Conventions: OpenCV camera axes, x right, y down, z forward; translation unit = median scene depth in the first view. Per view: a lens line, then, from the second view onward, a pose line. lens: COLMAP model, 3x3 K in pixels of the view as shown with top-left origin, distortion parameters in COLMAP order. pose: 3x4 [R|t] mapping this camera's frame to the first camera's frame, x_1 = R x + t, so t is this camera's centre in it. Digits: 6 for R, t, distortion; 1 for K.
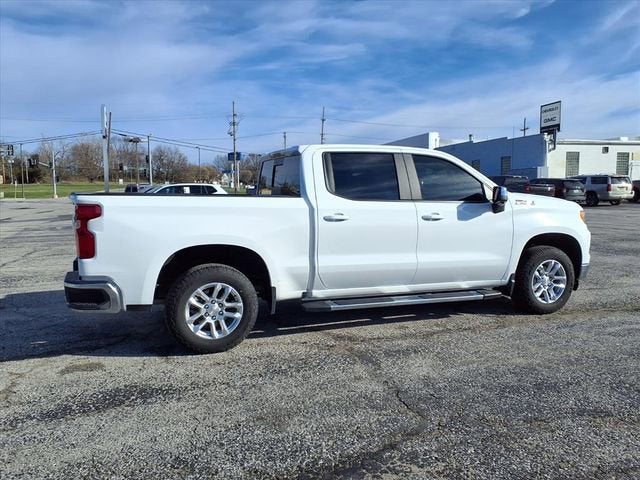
lens RADIAL K [[513.2, 0, 317.6], [0, 513.2, 257.5], [0, 0, 1]] dist [0.050684, -0.071149]
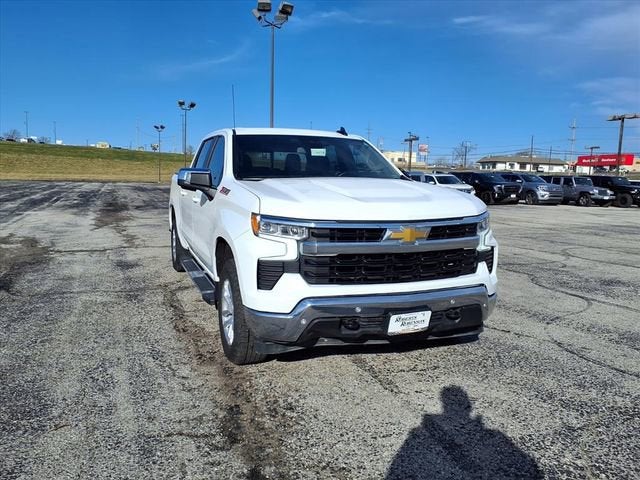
lens RADIAL K [[516.0, 0, 320.0], [0, 516.0, 240.0], [0, 0, 1]] dist [0.041809, -0.073548]
pose [[-0.012038, 0.128343, -0.991657, 1.238854], [-0.144743, 0.981060, 0.128729, -0.163104], [0.989396, 0.145085, 0.006766, 1.255849]]
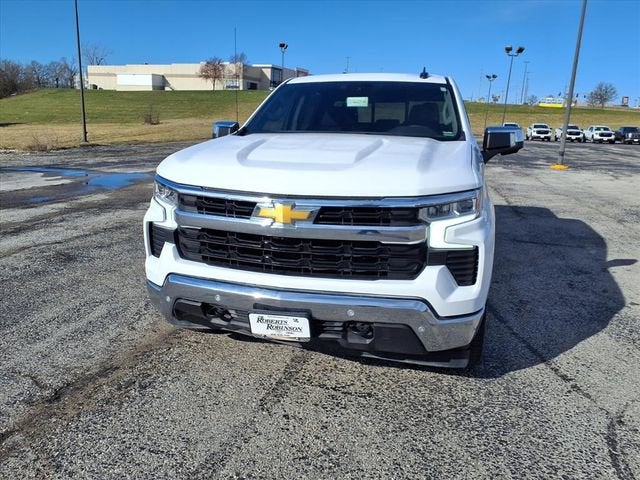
lens RADIAL K [[516.0, 0, 320.0], [0, 516.0, 240.0], [0, 0, 1]] dist [0.041809, -0.073548]
pose [[-0.605938, 0.170722, -0.776977, 0.955003], [-0.120836, 0.945615, 0.302012, -0.229834], [0.786281, 0.276887, -0.552354, 1.672405]]
